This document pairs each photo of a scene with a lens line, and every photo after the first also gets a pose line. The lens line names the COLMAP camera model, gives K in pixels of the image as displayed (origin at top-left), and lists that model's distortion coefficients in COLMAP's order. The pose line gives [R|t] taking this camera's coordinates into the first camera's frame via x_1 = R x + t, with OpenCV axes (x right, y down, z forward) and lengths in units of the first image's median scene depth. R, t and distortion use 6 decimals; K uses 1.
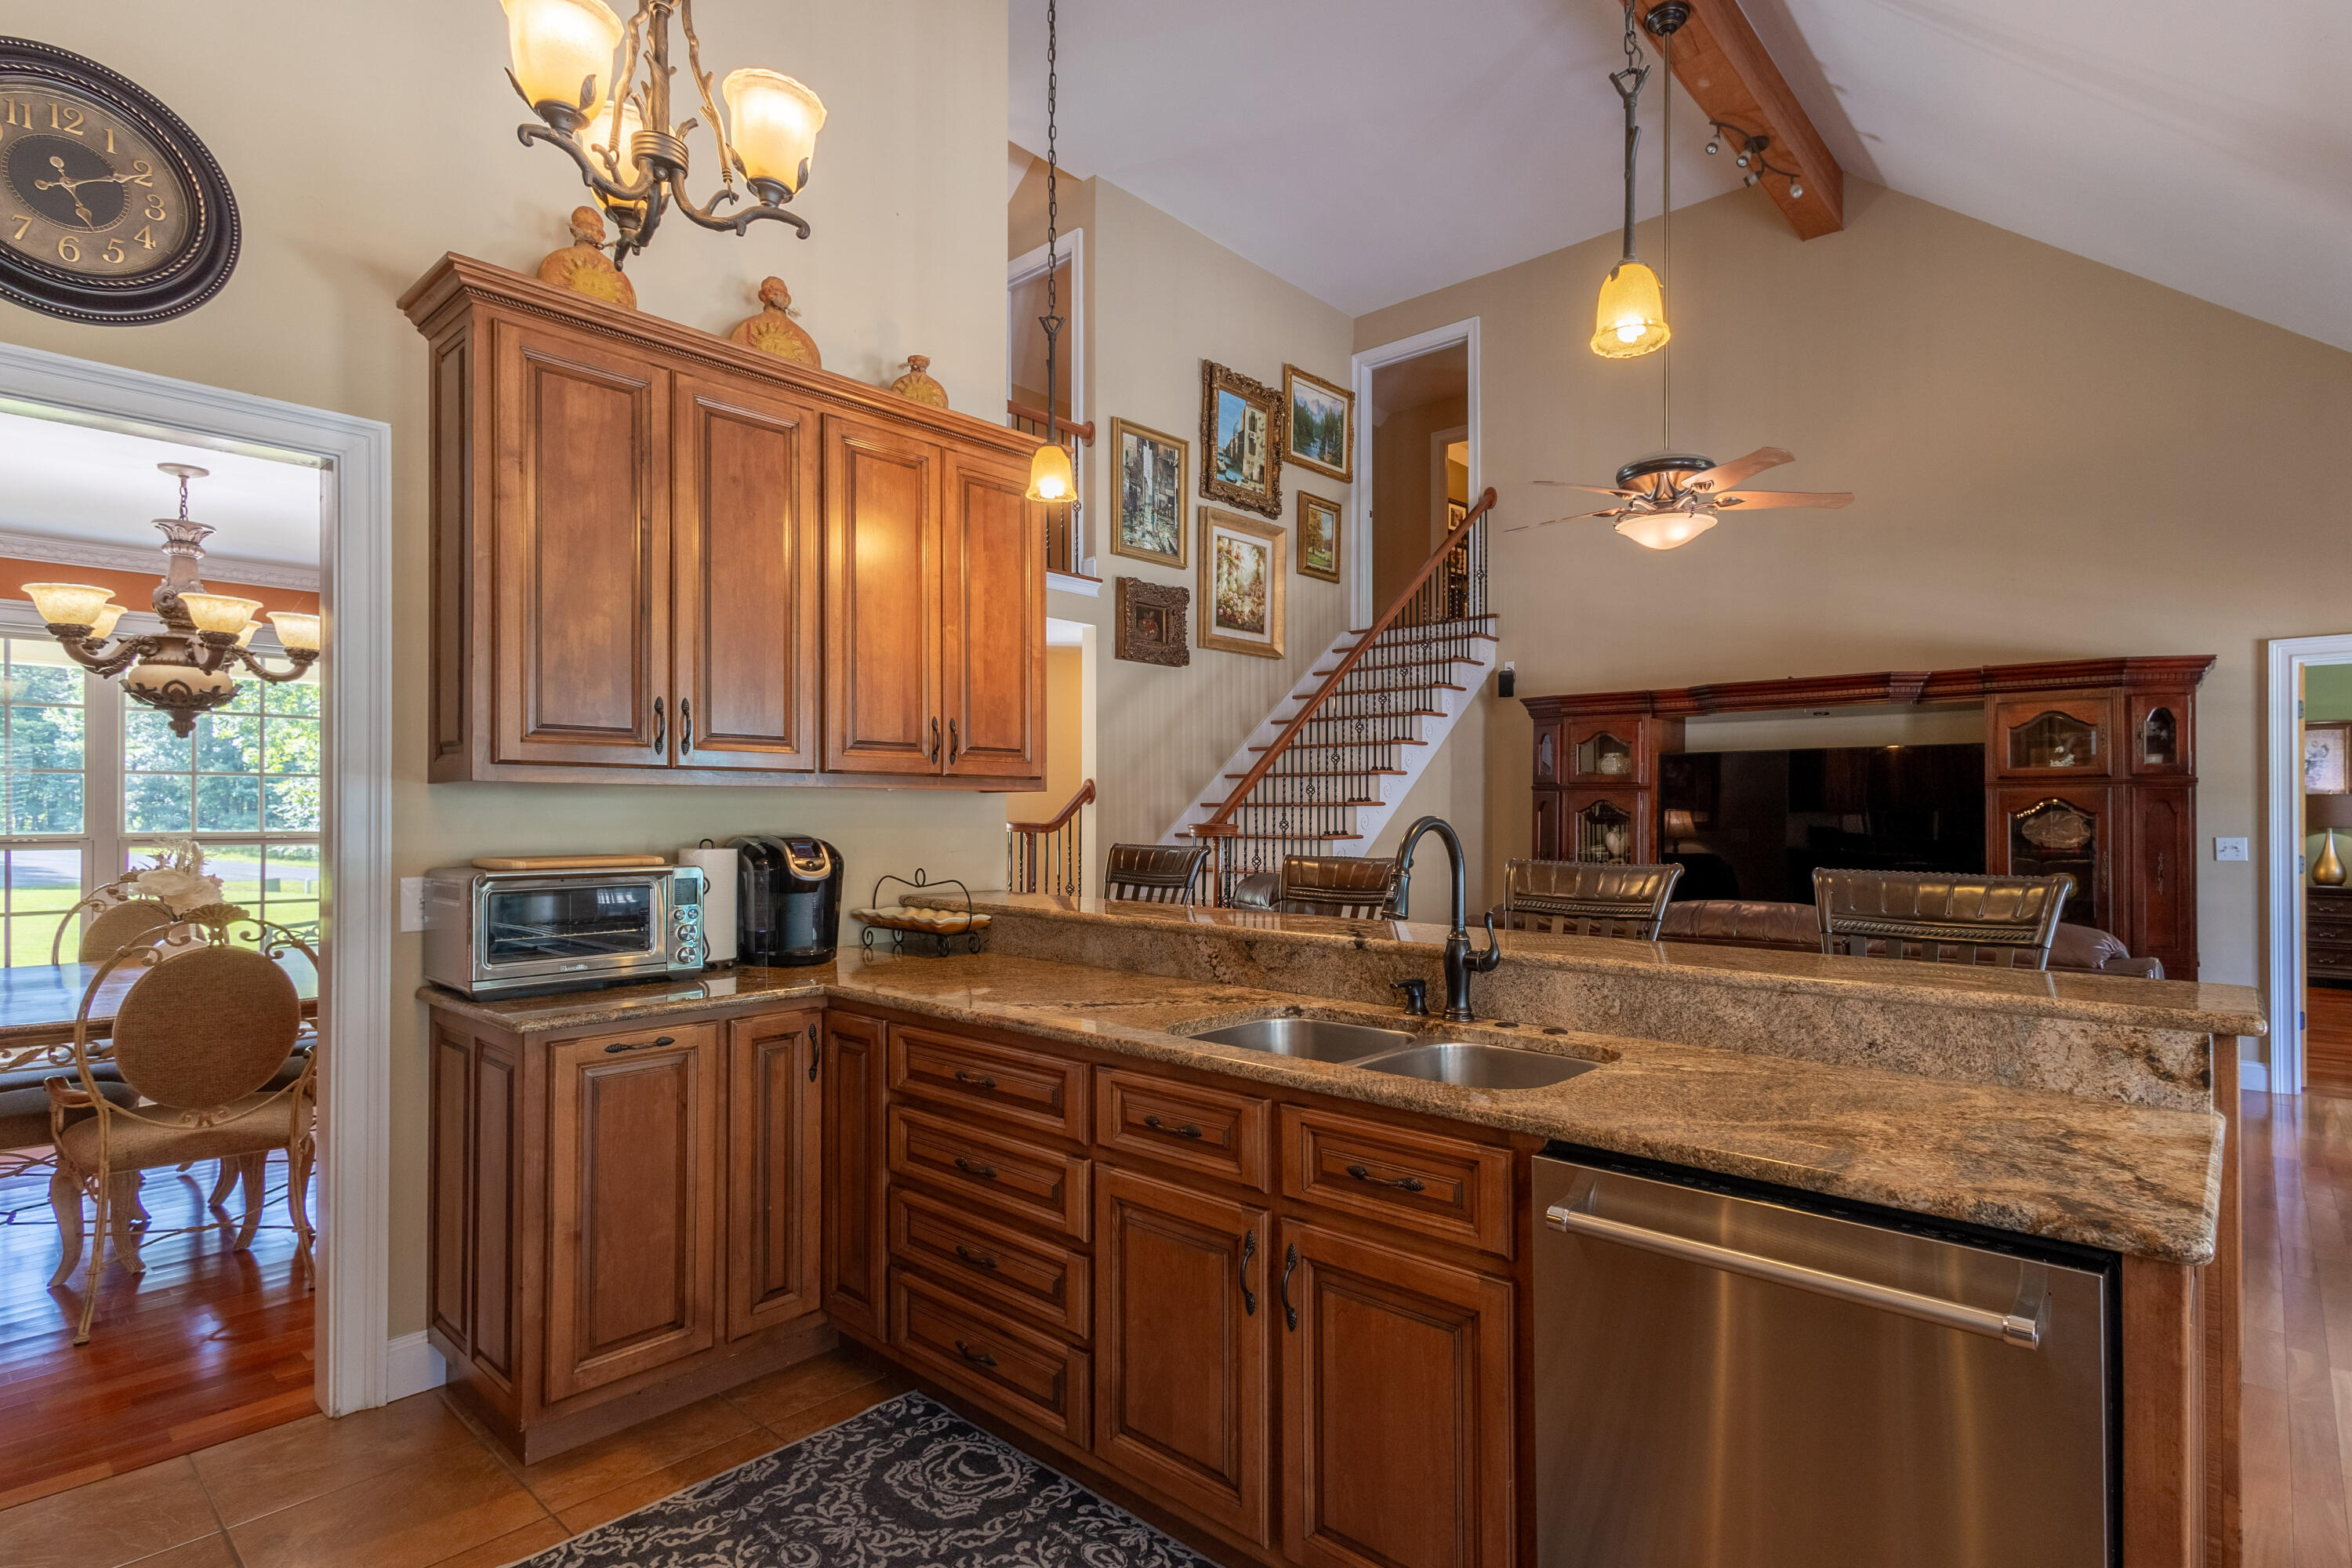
lens RADIAL K [[1157.7, 0, 1259.6], [0, 1157.7, 805.7], [0, 0, 1]] dist [0.015907, -0.004217]
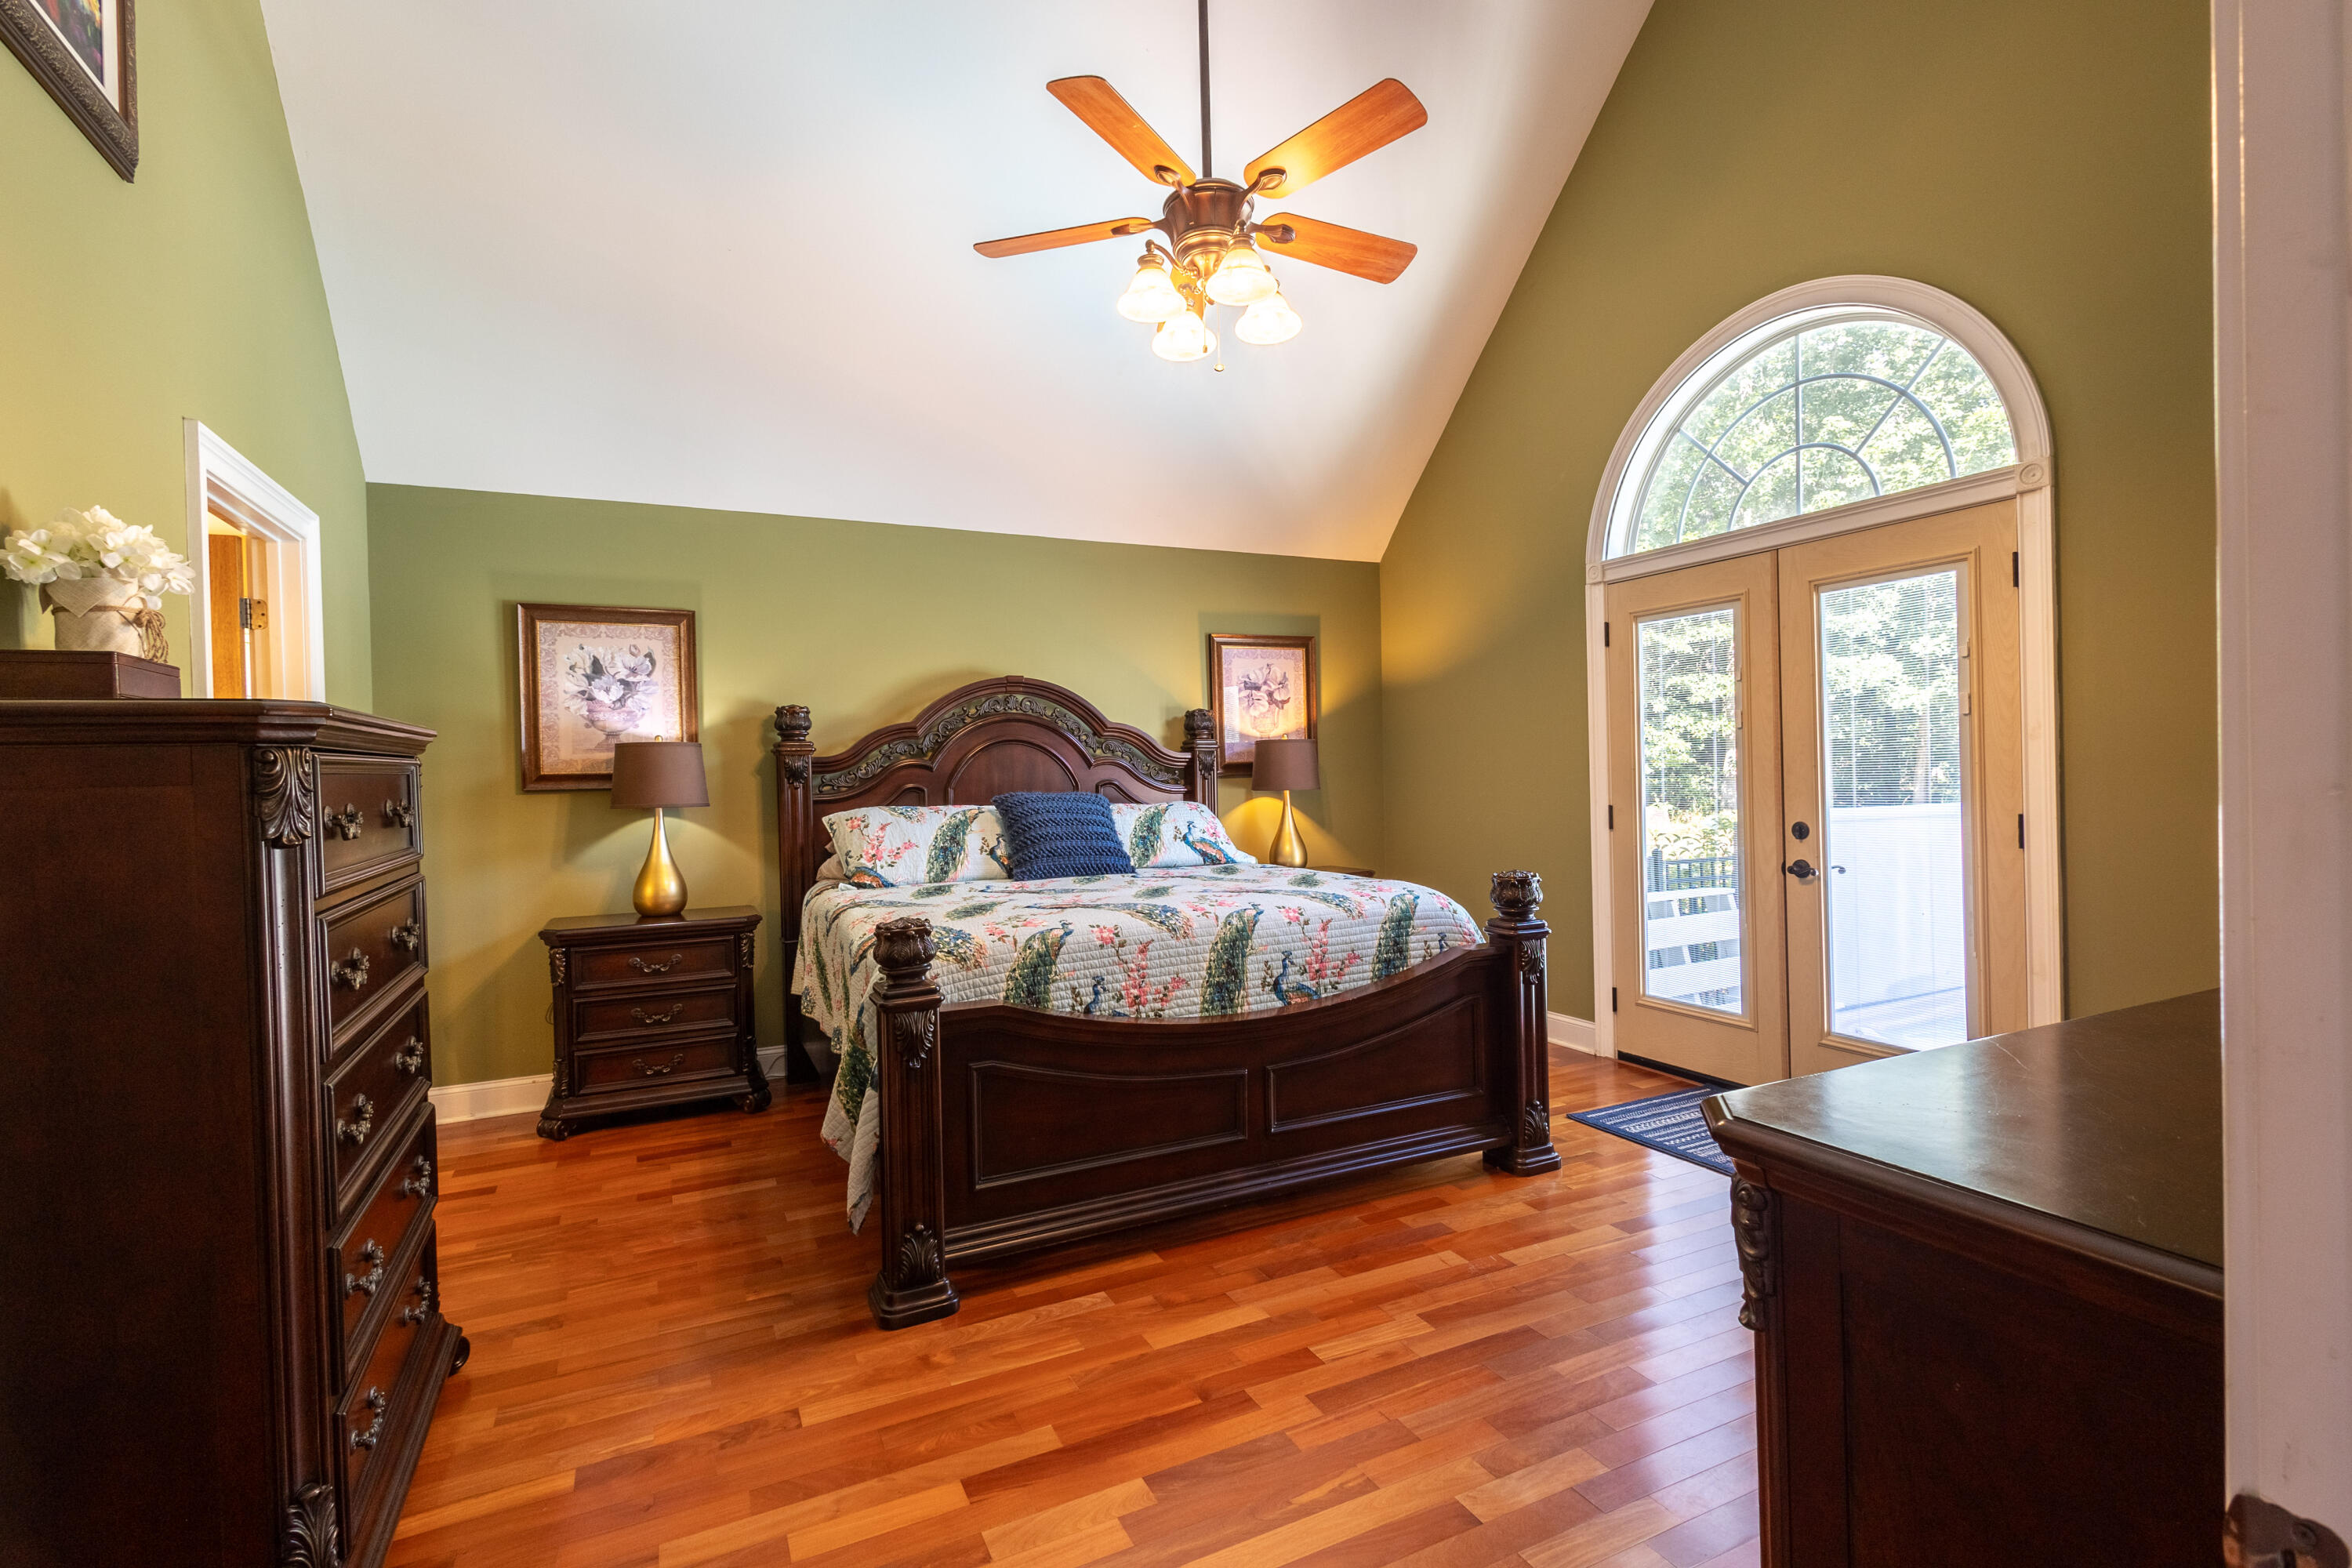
lens RADIAL K [[1078.2, 0, 1180.0], [0, 1078.2, 778.8], [0, 0, 1]] dist [0.013778, -0.004699]
pose [[0.396340, -0.015281, 0.917977, 1.446999], [0.015302, 0.999833, 0.010037, 0.009254], [-0.917976, 0.010069, 0.396507, 1.523780]]
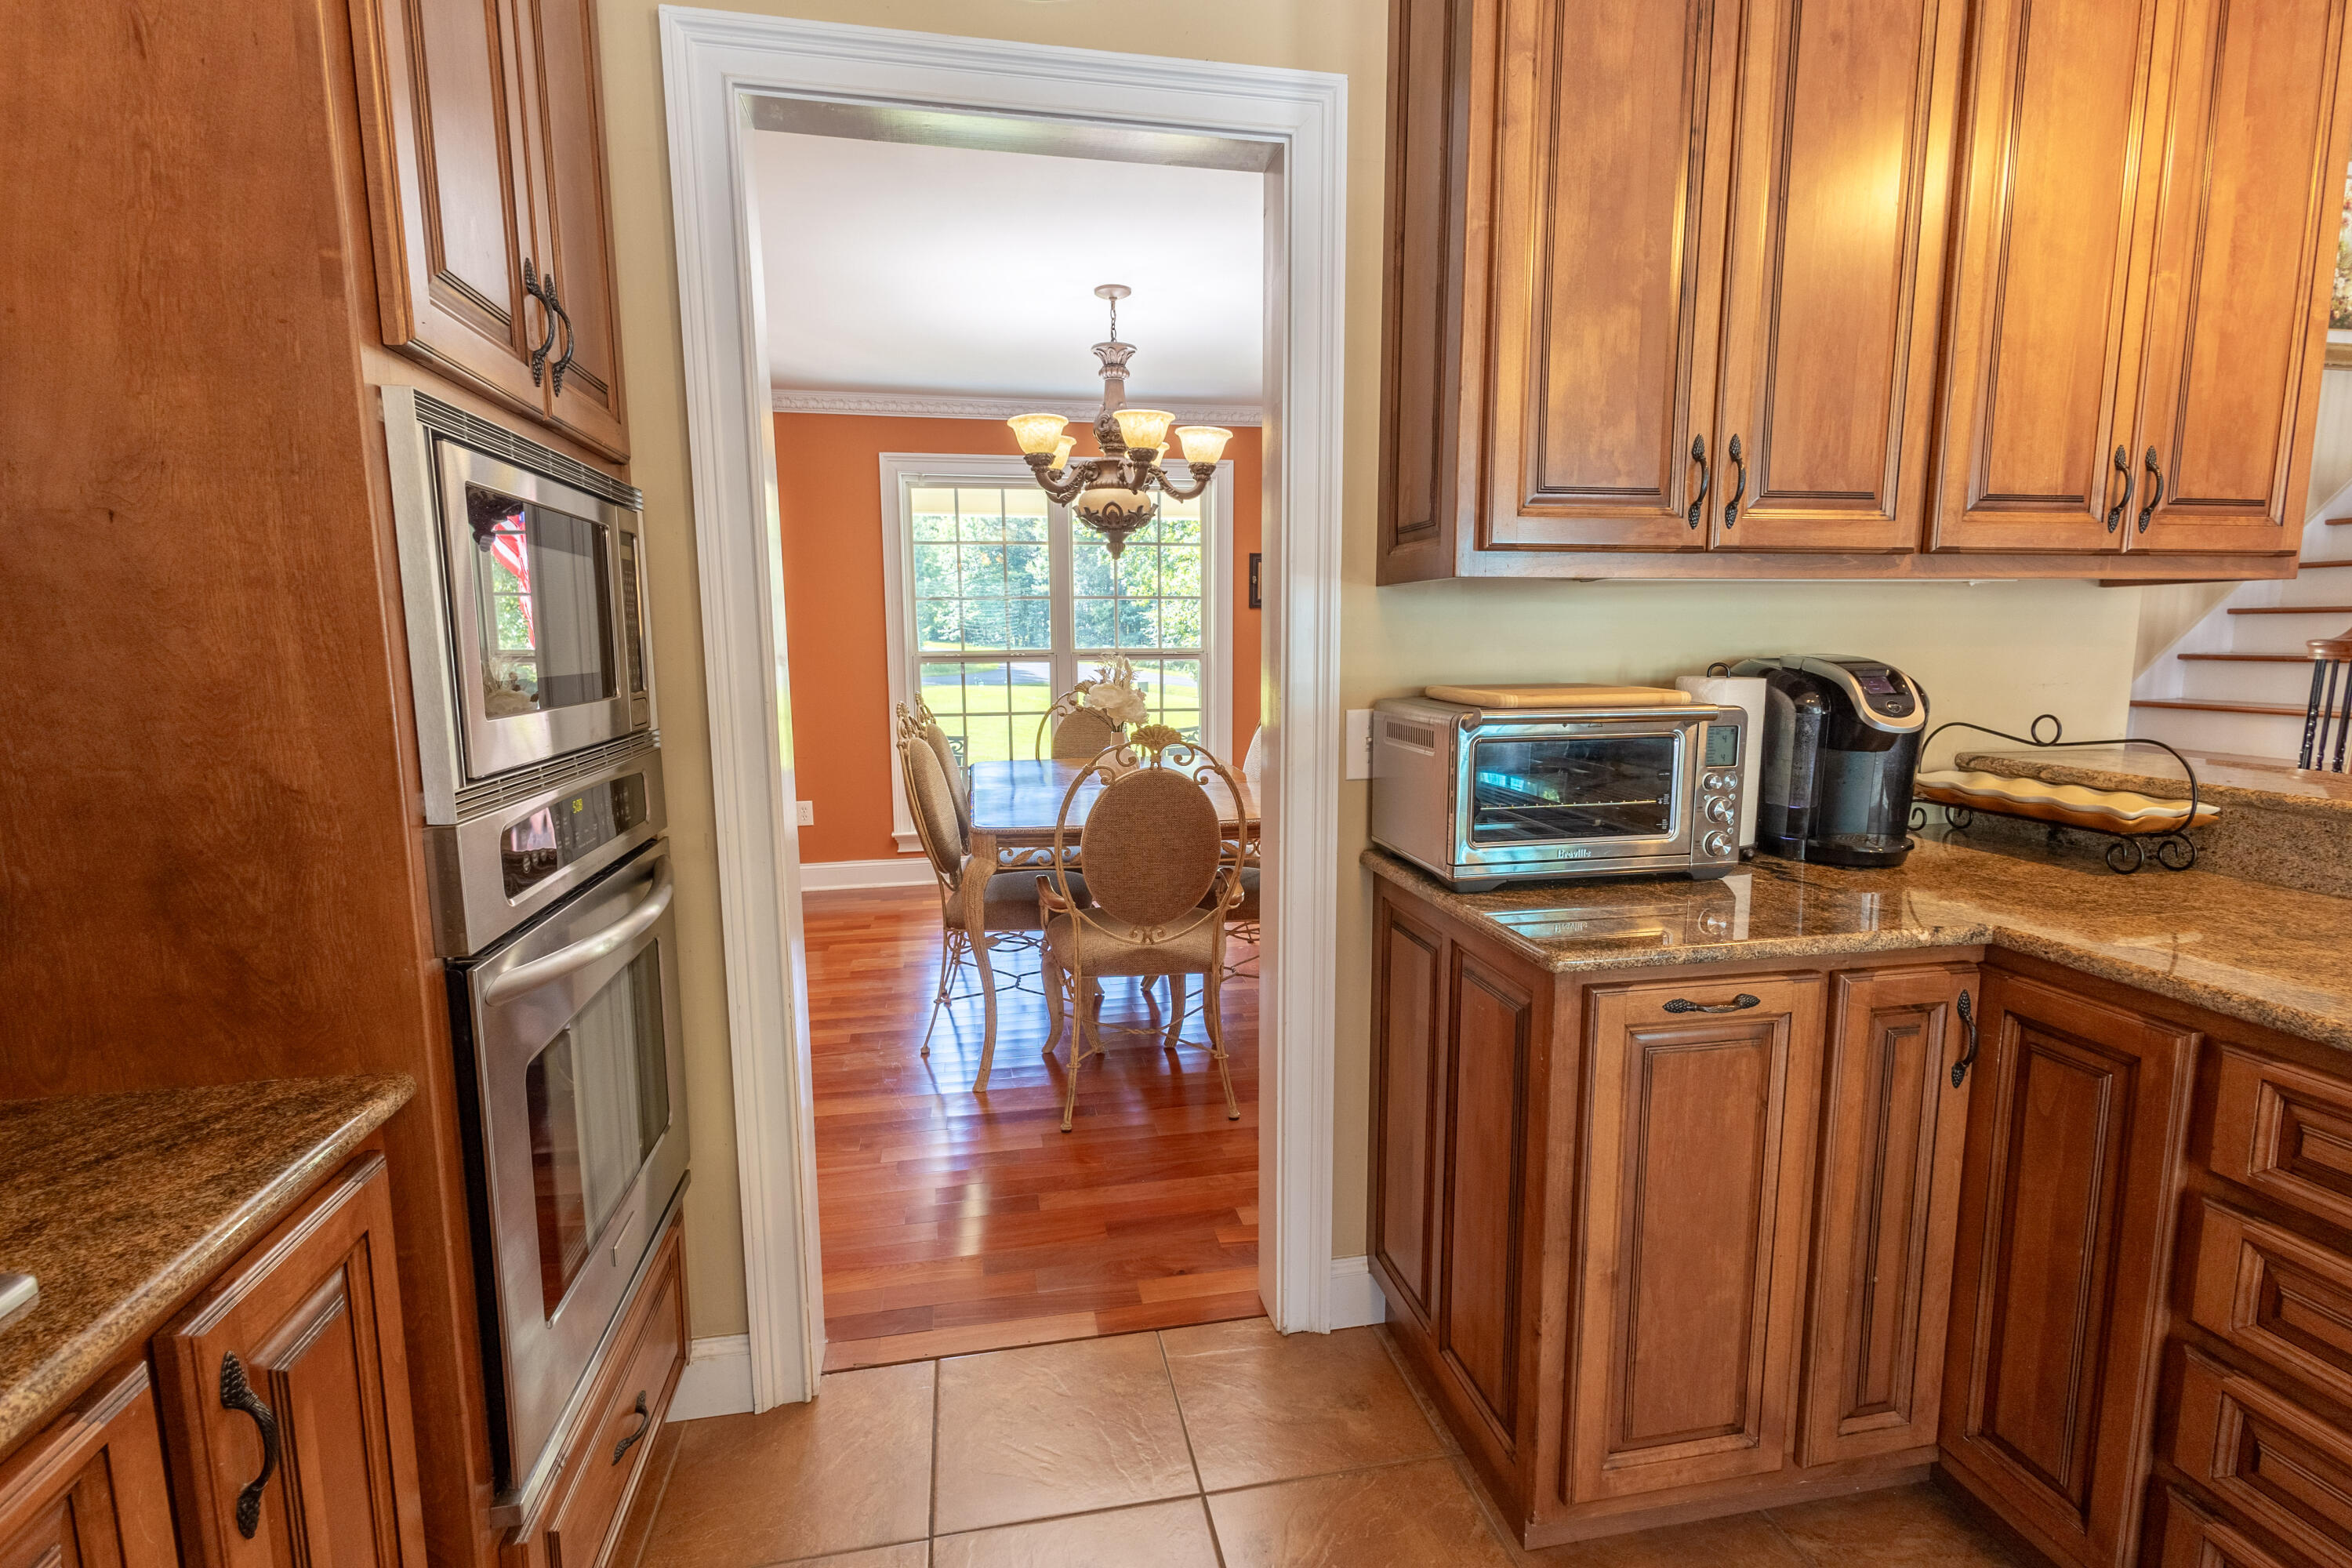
lens RADIAL K [[1078.2, 0, 1171.1], [0, 1078.2, 786.2], [0, 0, 1]] dist [0.013778, -0.004699]
pose [[0.781910, 0.082664, -0.617886, -0.288154], [0.009670, 0.989441, 0.144610, 0.005356], [0.623316, -0.119047, 0.772855, 0.277318]]
